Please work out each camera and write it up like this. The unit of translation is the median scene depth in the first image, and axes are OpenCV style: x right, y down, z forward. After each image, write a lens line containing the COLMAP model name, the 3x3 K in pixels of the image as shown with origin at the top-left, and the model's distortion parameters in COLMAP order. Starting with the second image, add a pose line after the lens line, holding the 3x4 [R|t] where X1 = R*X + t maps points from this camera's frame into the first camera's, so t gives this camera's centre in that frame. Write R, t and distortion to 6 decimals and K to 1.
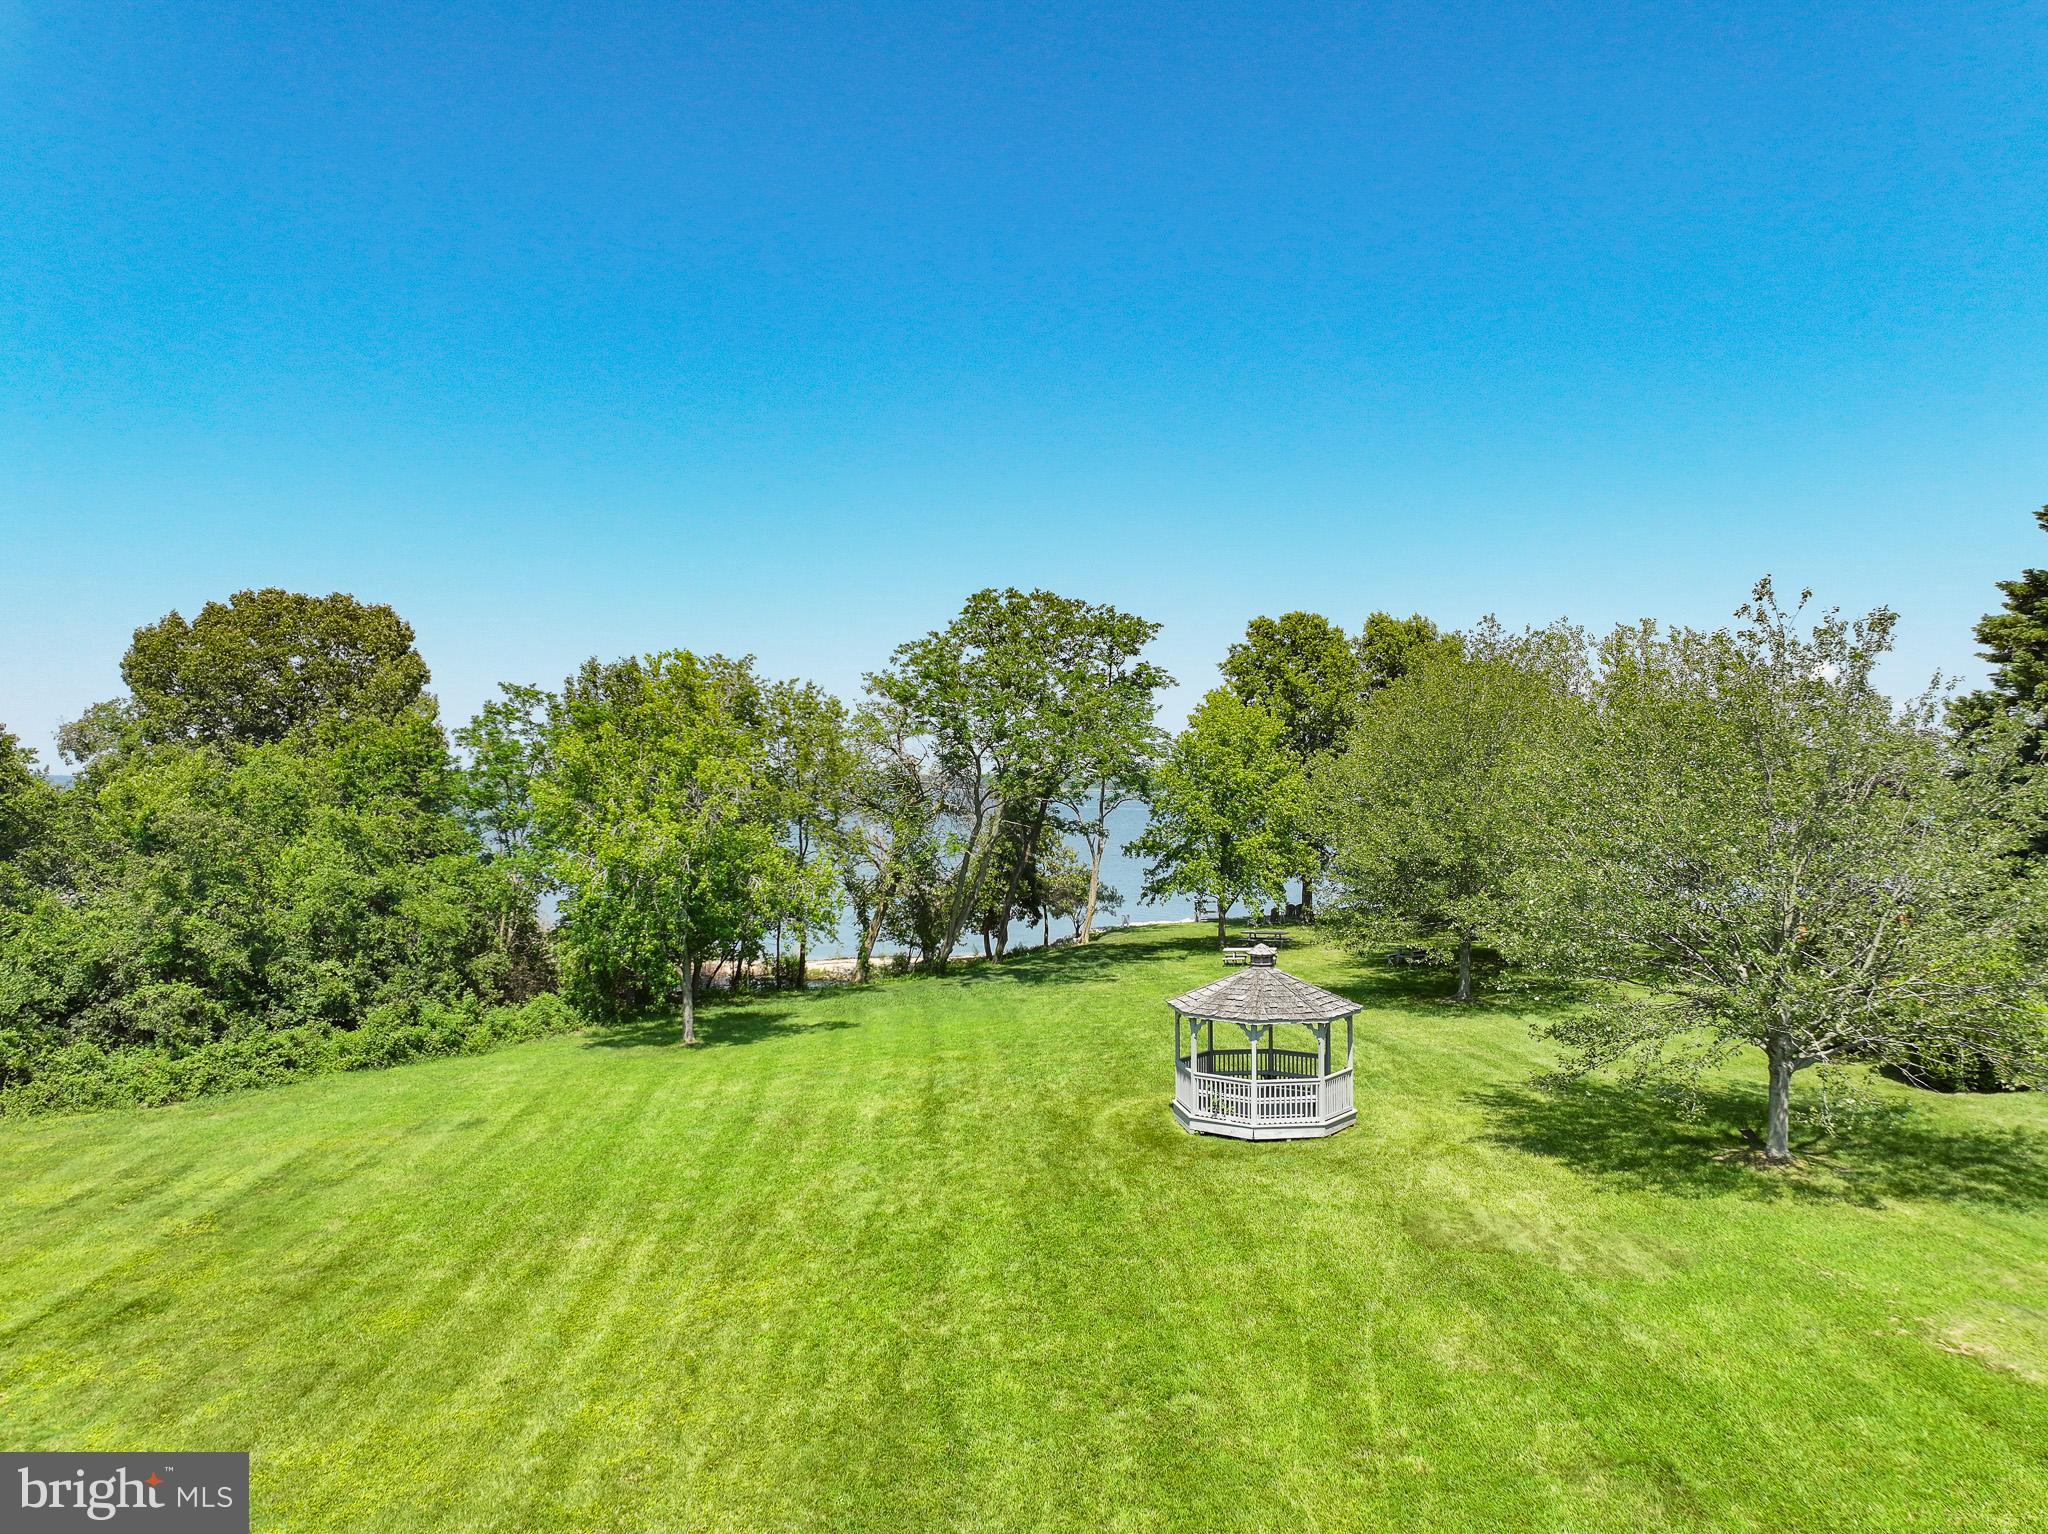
lens RADIAL K [[1430.5, 0, 1024.0], [0, 1430.5, 767.0], [0, 0, 1]] dist [0.007741, 0.002166]
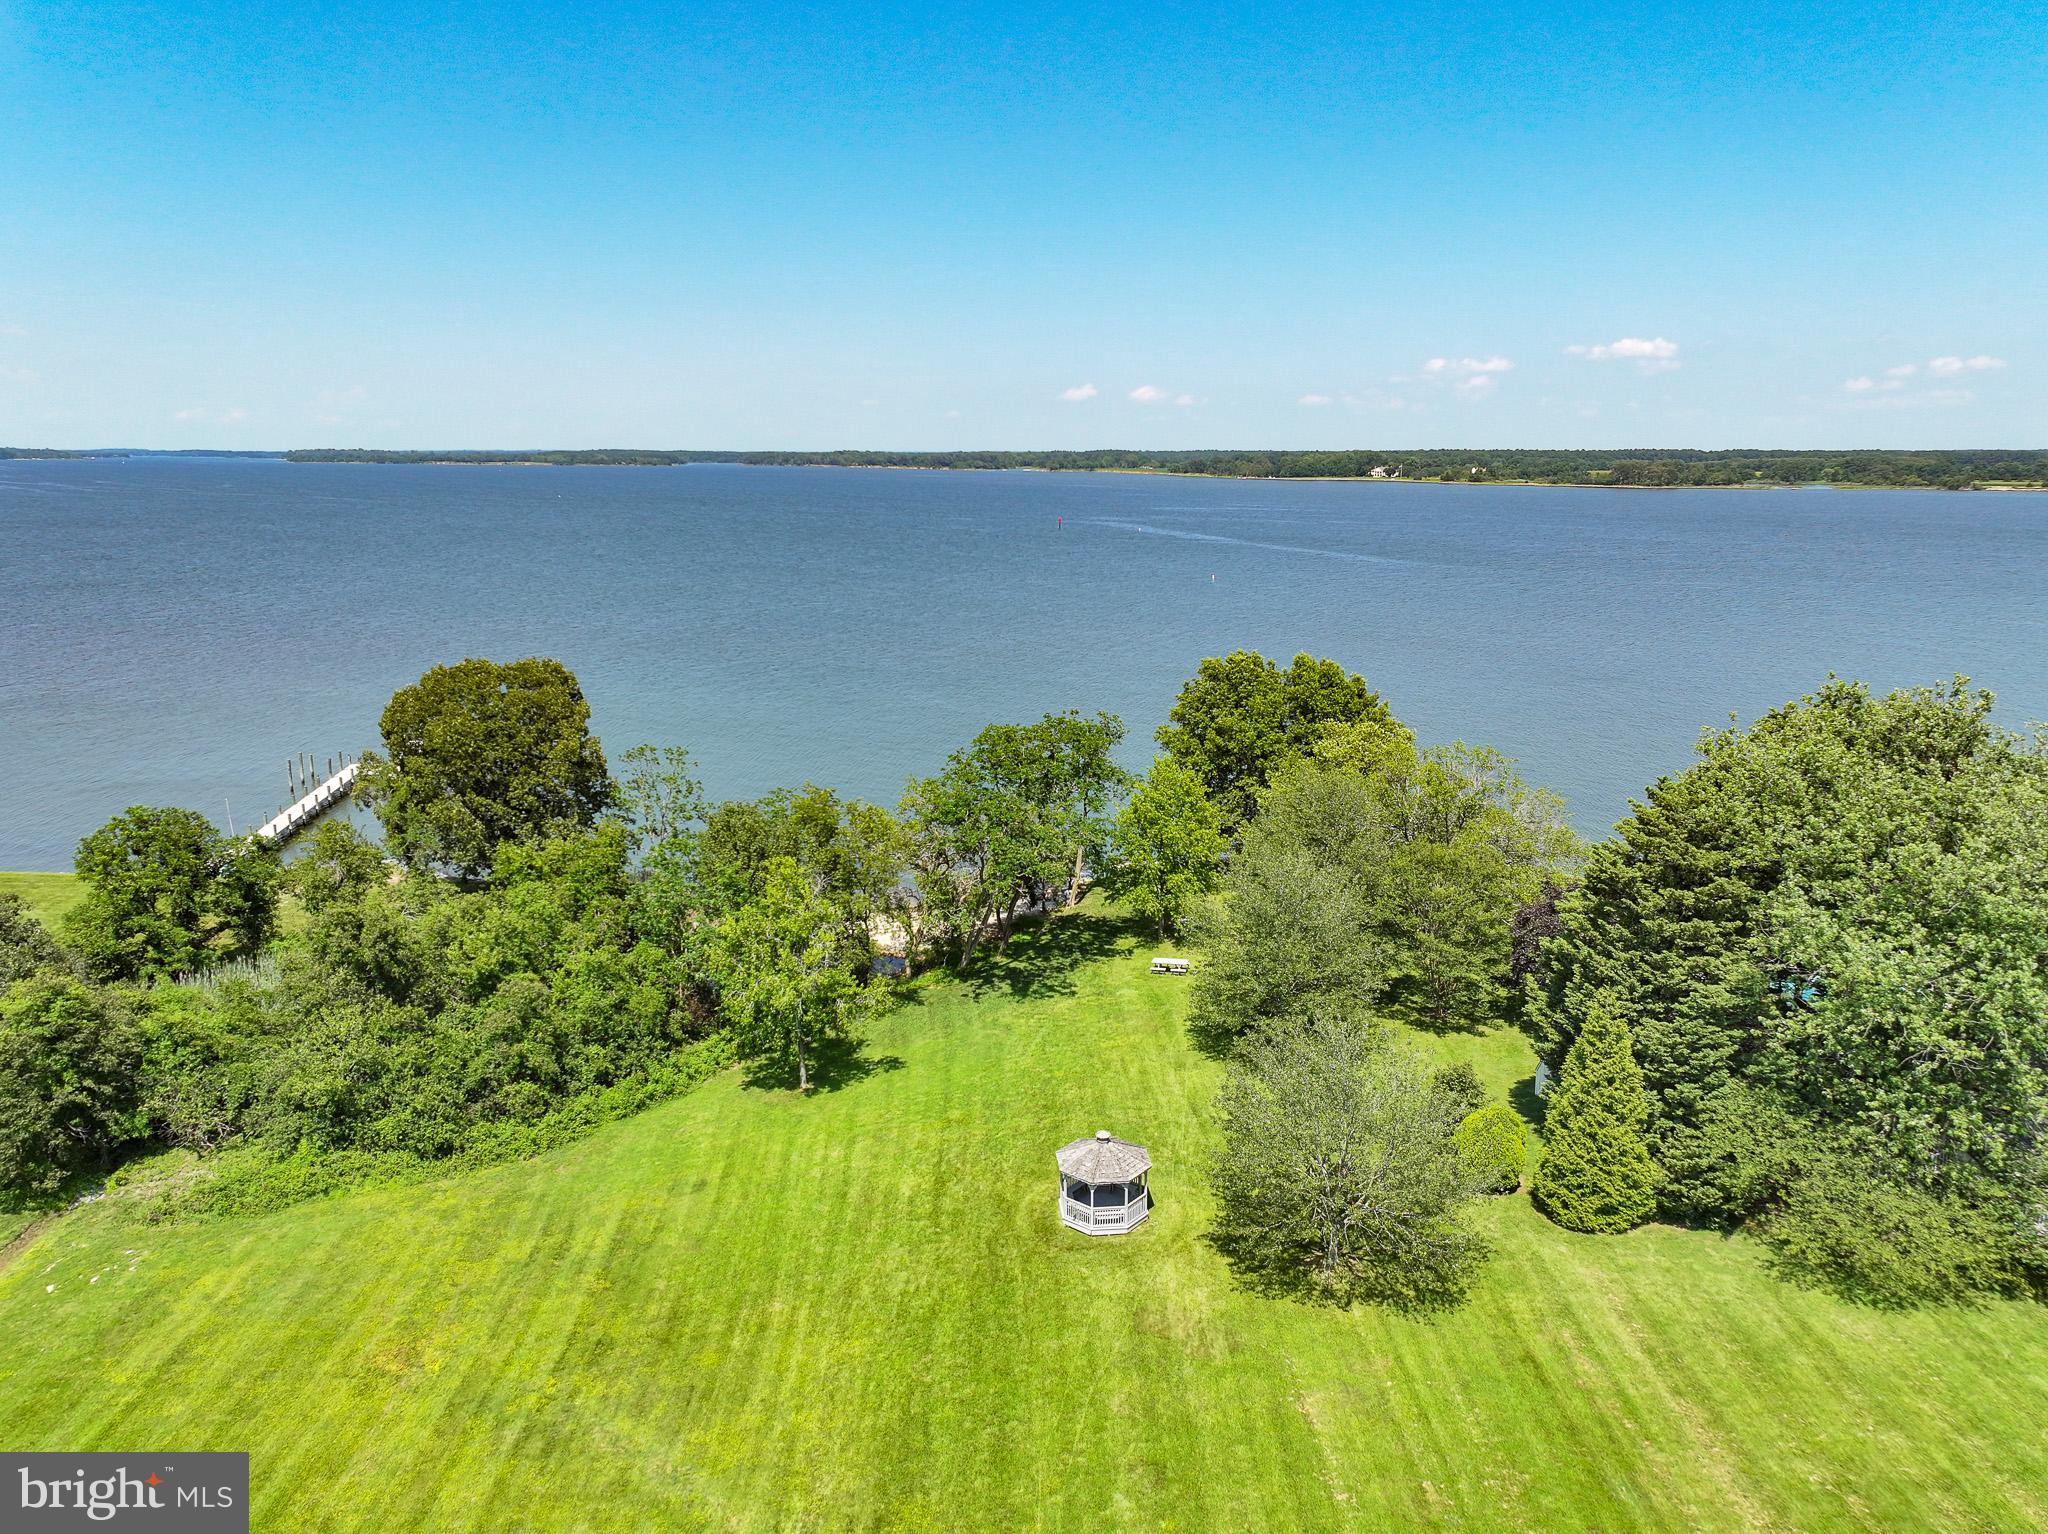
lens RADIAL K [[1430.5, 0, 1024.0], [0, 1430.5, 767.0], [0, 0, 1]] dist [0.007741, 0.002166]
pose [[0.998977, 0.004202, -0.045028, 0.074932], [0.006114, 0.973982, 0.226543, -0.416668], [0.044809, -0.226587, 0.972960, -0.410097]]
